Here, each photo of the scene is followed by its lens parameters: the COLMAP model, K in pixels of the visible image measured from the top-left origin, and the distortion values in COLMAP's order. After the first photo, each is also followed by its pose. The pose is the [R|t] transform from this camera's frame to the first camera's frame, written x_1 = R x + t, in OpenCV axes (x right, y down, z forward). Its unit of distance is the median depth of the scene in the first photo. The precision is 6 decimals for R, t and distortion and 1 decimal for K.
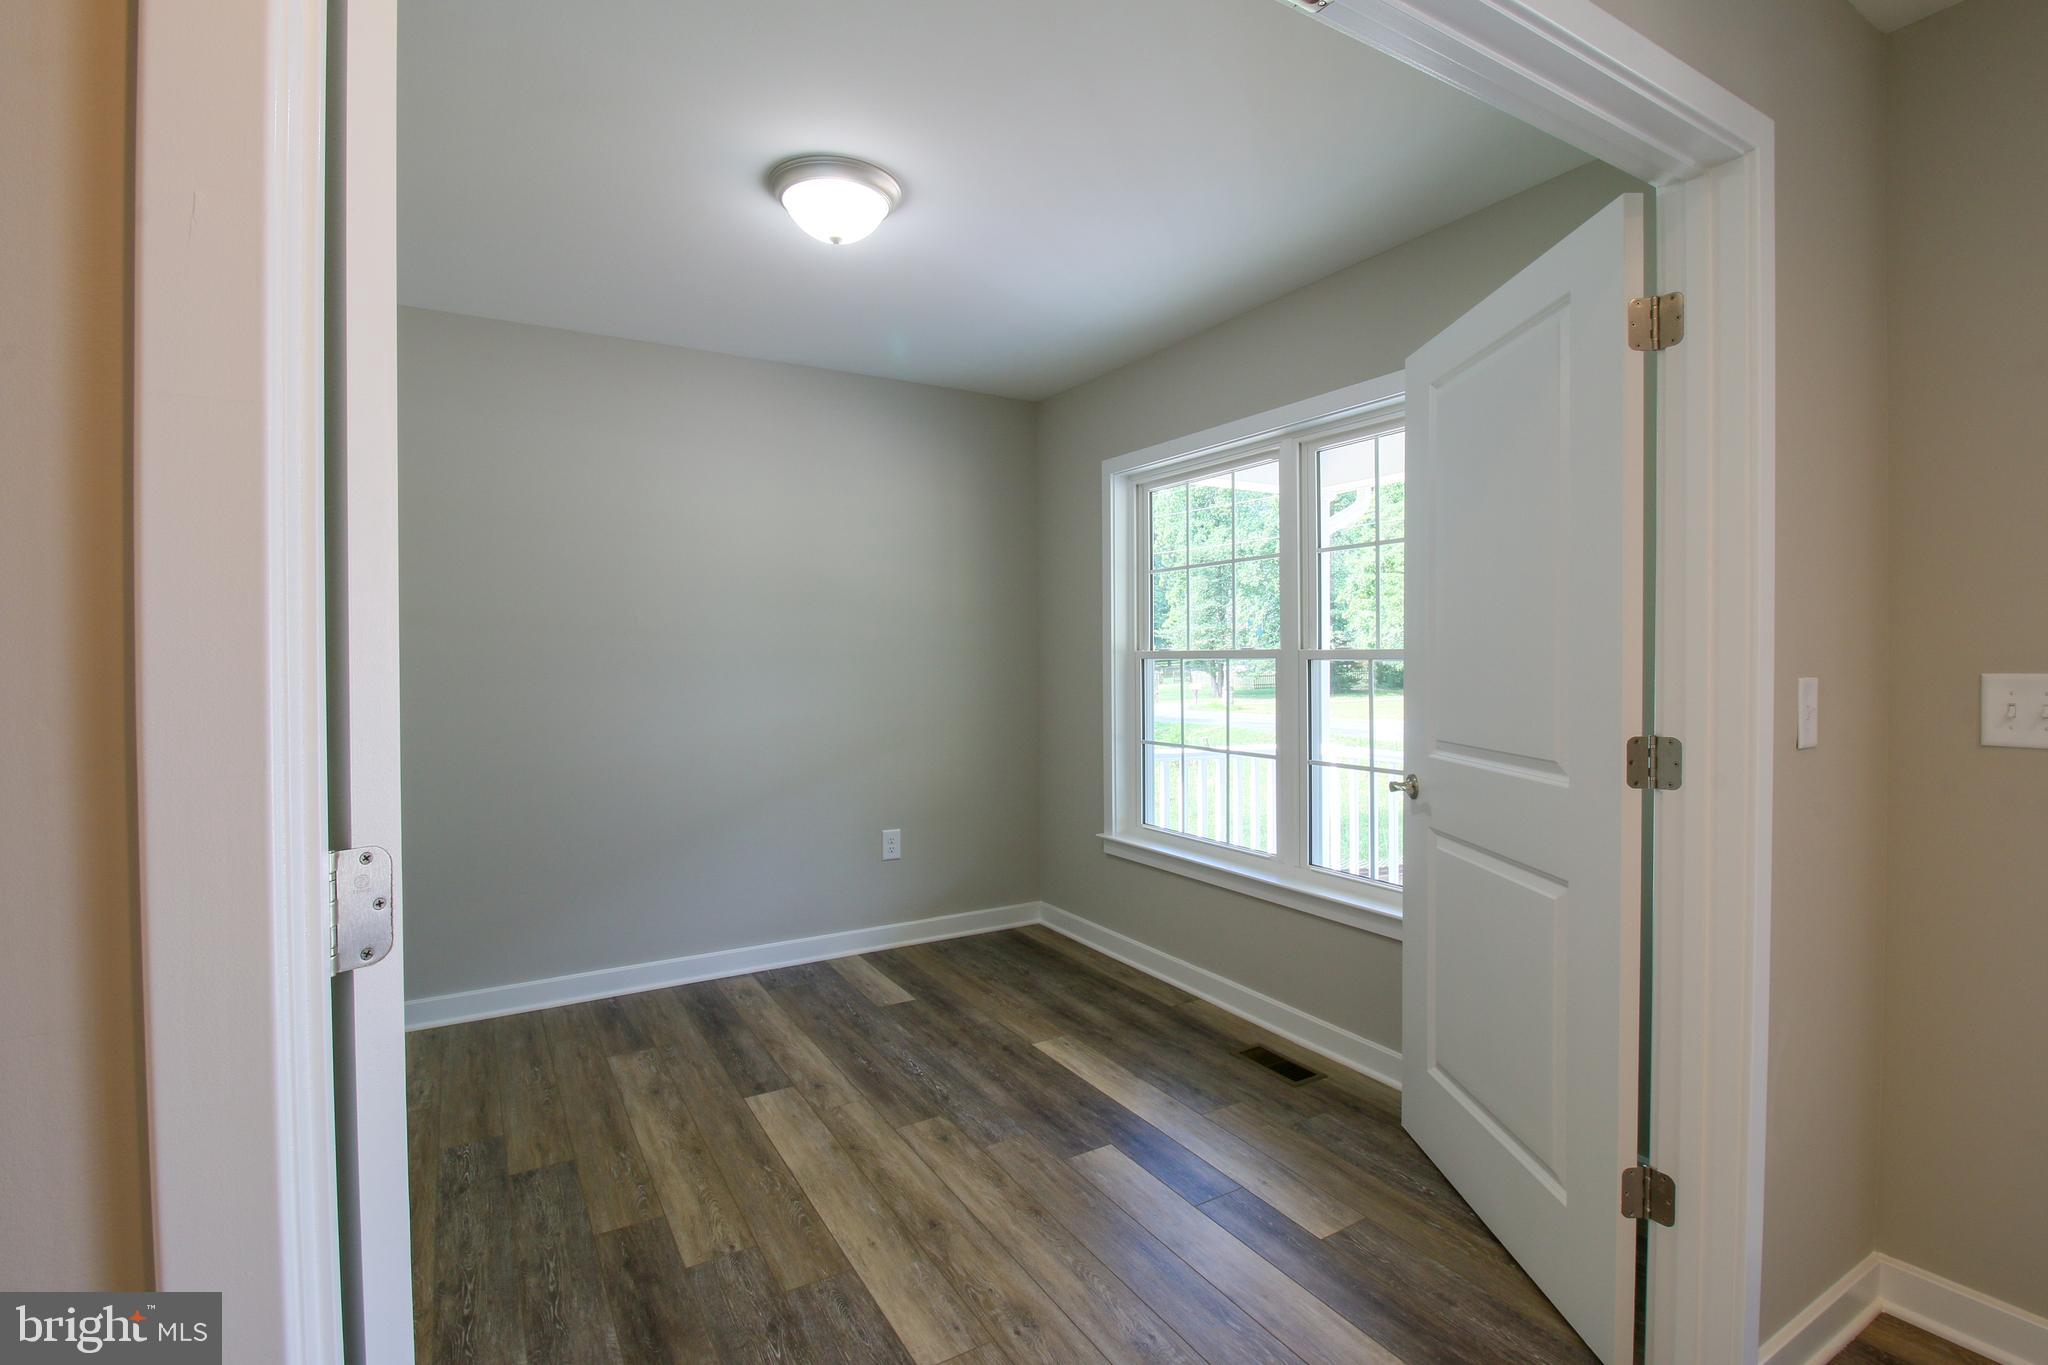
lens RADIAL K [[986.5, 0, 1025.0], [0, 986.5, 665.4], [0, 0, 1]] dist [0.000122, -0.008861]
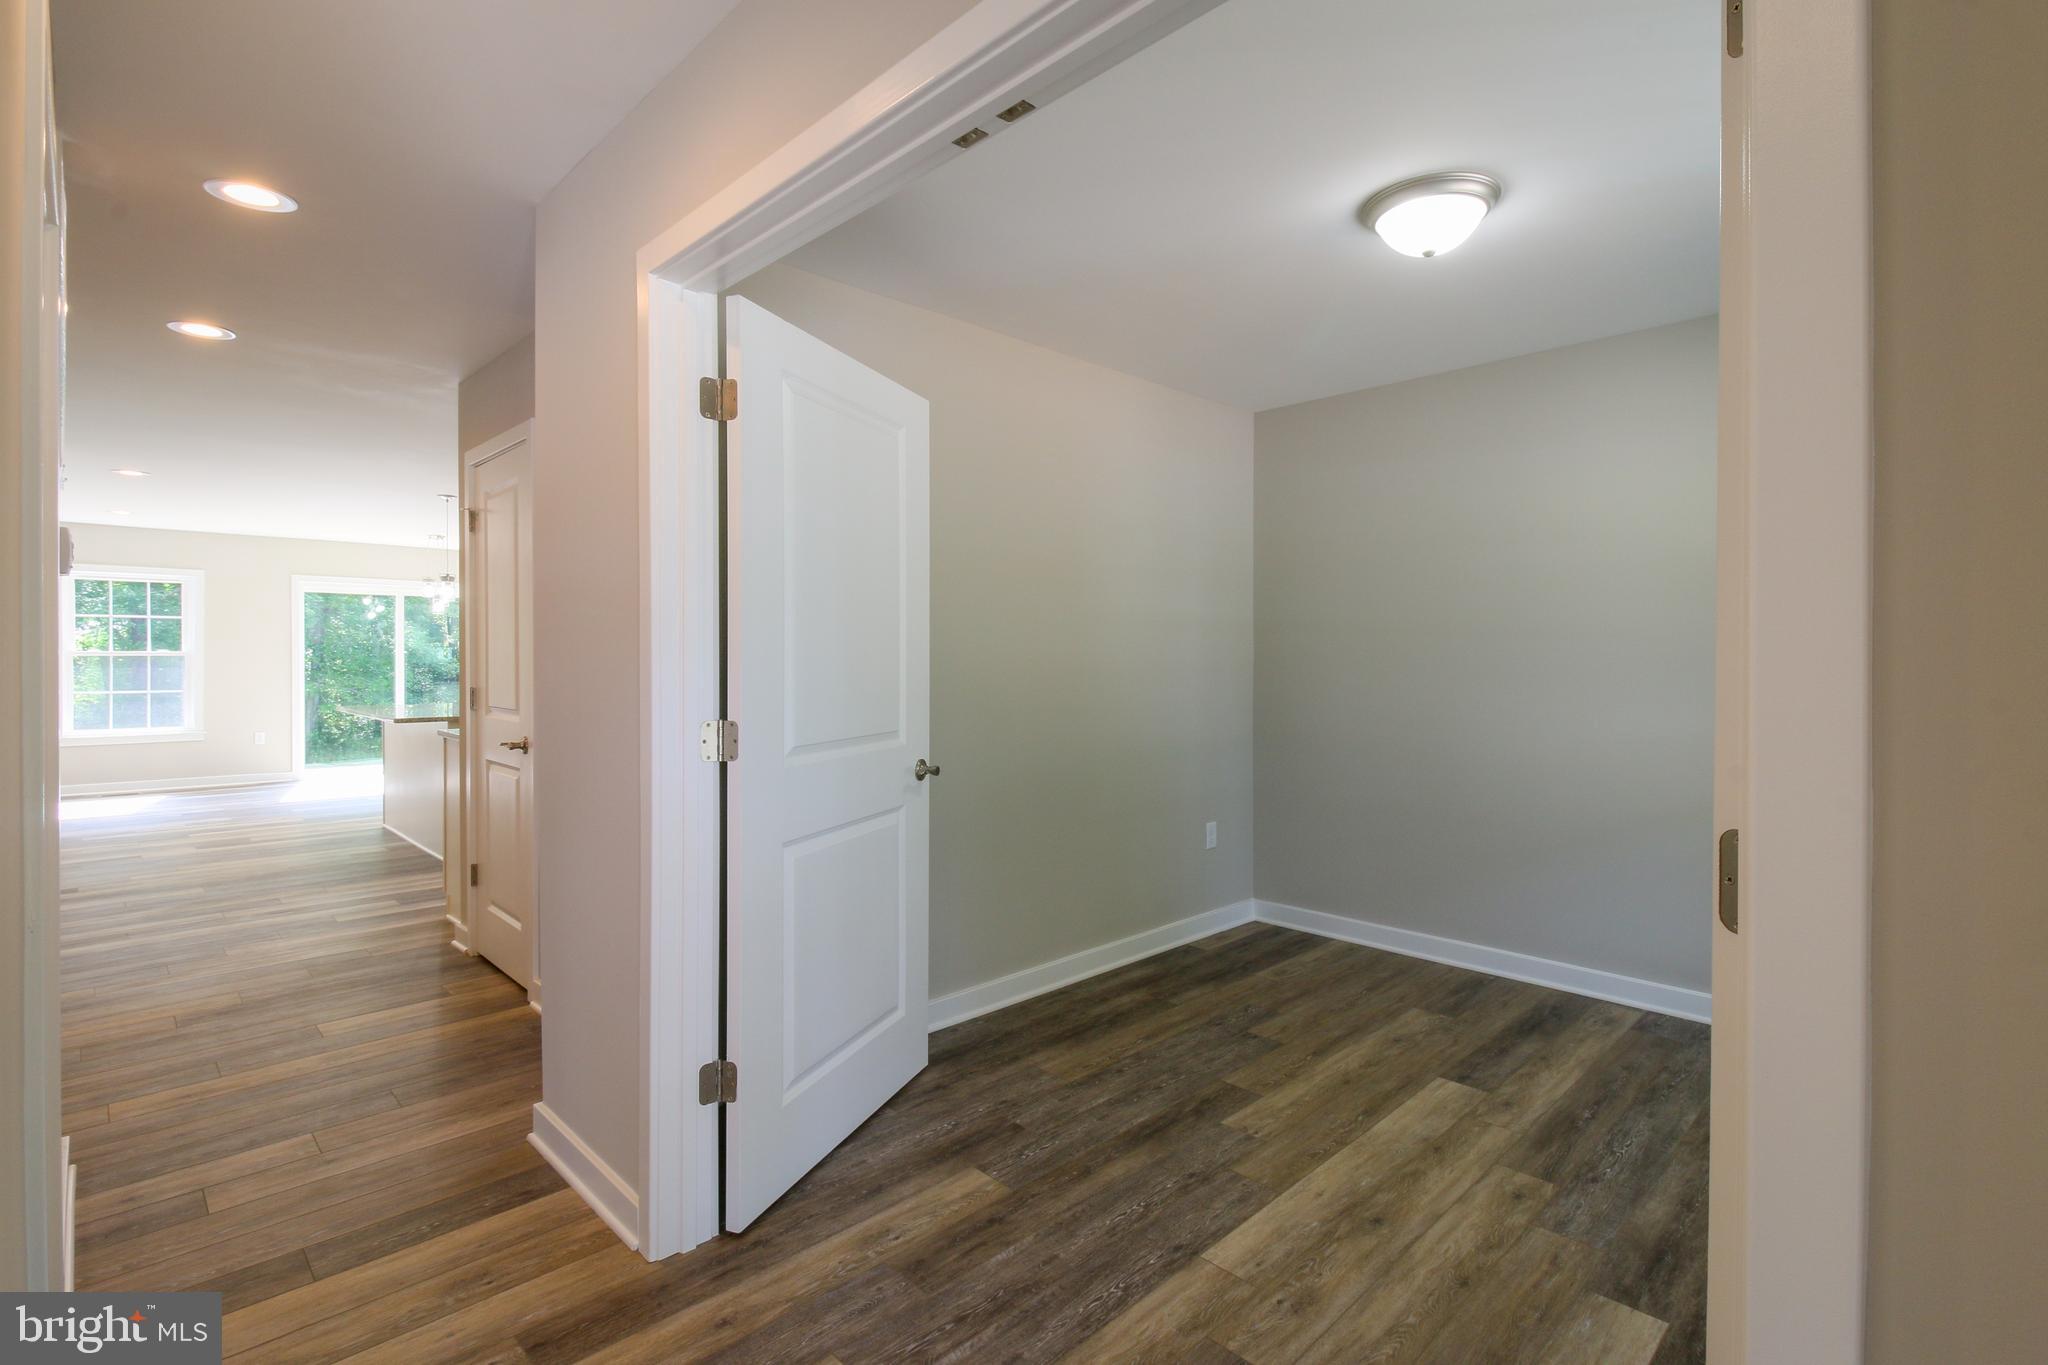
lens RADIAL K [[986.5, 0, 1037.4], [0, 986.5, 661.4], [0, 0, 1]] dist [0.000122, -0.008861]
pose [[0.211002, 0.011538, -0.977418, 0.790004], [-0.017258, 0.999818, 0.008077, -0.009282], [0.977333, 0.015164, 0.211163, 0.423374]]
